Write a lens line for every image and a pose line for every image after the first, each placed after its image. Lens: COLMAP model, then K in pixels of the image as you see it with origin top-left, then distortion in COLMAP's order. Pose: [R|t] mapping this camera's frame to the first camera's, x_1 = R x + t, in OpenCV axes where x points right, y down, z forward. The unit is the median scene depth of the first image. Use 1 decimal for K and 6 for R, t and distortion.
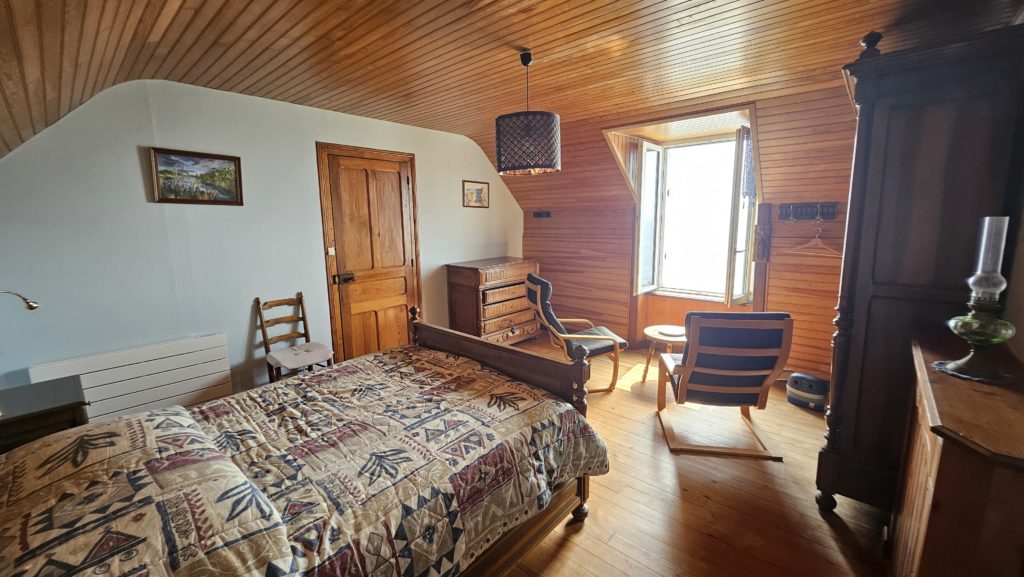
lens RADIAL K [[402.4, 0, 515.7], [0, 402.4, 289.5], [0, 0, 1]] dist [0.003842, 0.000673]
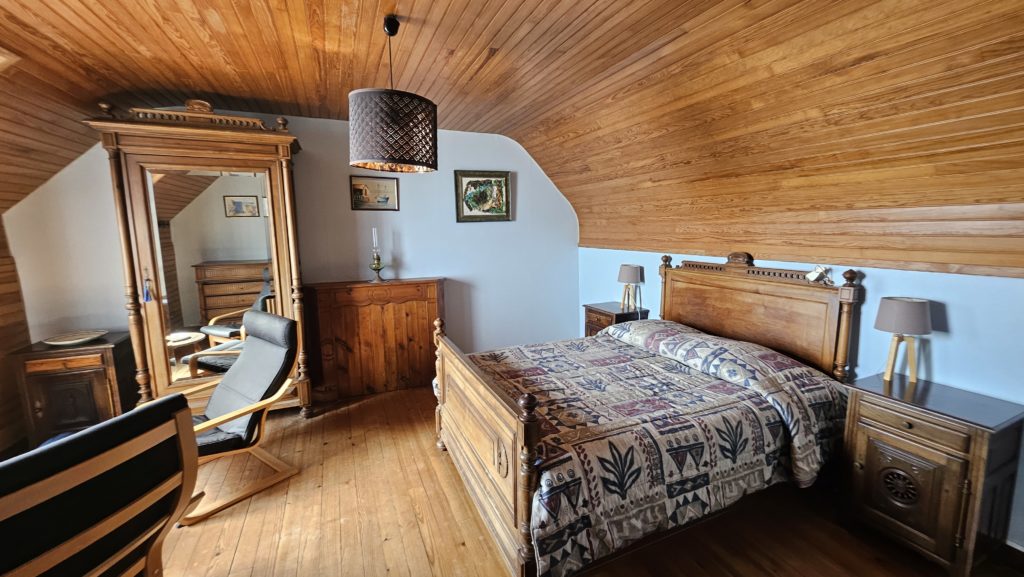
lens RADIAL K [[402.4, 0, 516.4], [0, 402.4, 282.7], [0, 0, 1]] dist [0.003842, 0.000673]
pose [[-0.908407, -0.033342, 0.416755, -0.575168], [0.096666, 0.953055, 0.286953, -0.311674], [-0.406758, 0.300956, -0.862539, 1.805944]]
